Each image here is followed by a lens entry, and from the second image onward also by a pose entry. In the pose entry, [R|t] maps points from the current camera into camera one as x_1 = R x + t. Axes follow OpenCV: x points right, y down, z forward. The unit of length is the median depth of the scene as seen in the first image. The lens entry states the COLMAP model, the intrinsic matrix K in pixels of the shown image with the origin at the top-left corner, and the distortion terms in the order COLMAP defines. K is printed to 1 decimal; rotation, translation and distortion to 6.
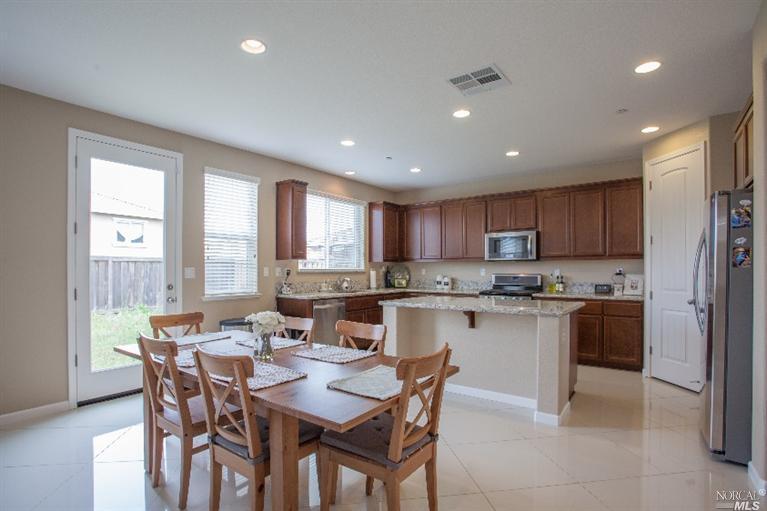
lens RADIAL K [[392.5, 0, 373.8], [0, 392.5, 264.2], [0, 0, 1]] dist [-0.033200, 0.001251]
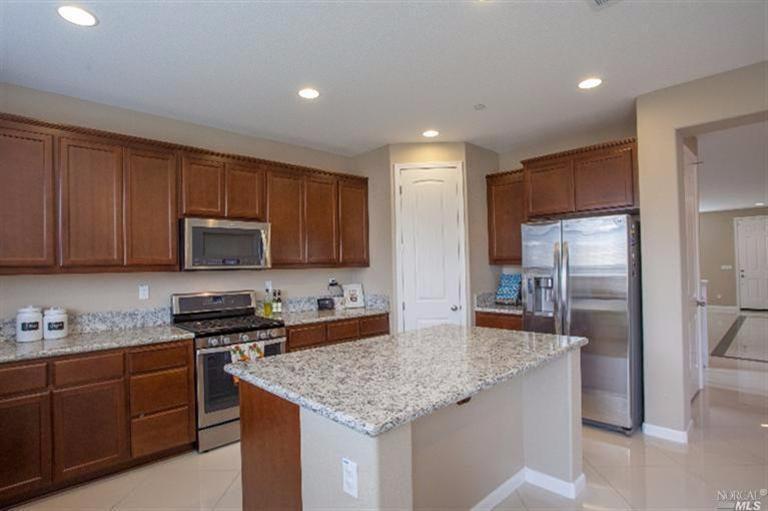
lens RADIAL K [[393.0, 0, 374.3], [0, 393.0, 264.2], [0, 0, 1]] dist [-0.033200, 0.001251]
pose [[0.133212, 0.007665, 0.991058, -0.214494], [0.004744, 0.999954, -0.008372, -0.012229], [-0.991076, 0.005817, 0.133169, 0.796238]]
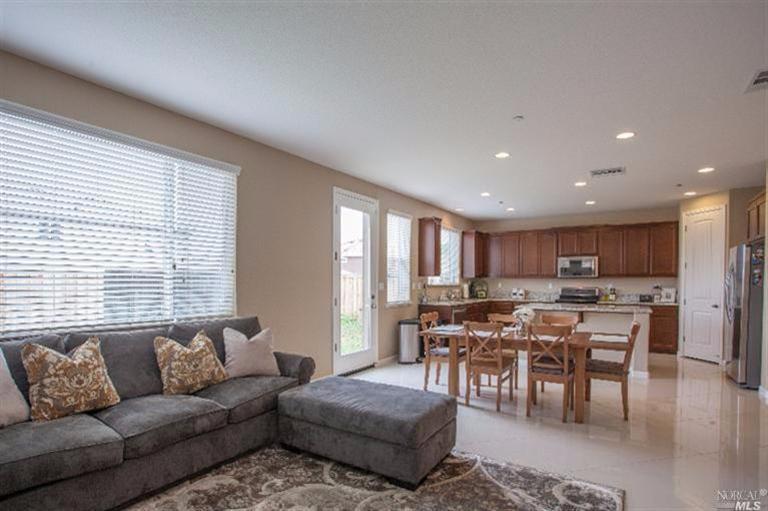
lens RADIAL K [[404.4, 0, 393.7], [0, 404.4, 286.5], [0, 0, 1]] dist [0.001095, -0.013207]
pose [[0.993794, 0.001785, 0.111223, -0.495614], [-0.004684, 0.999656, 0.025810, -0.012911], [-0.111139, -0.026171, 0.993460, -0.369333]]
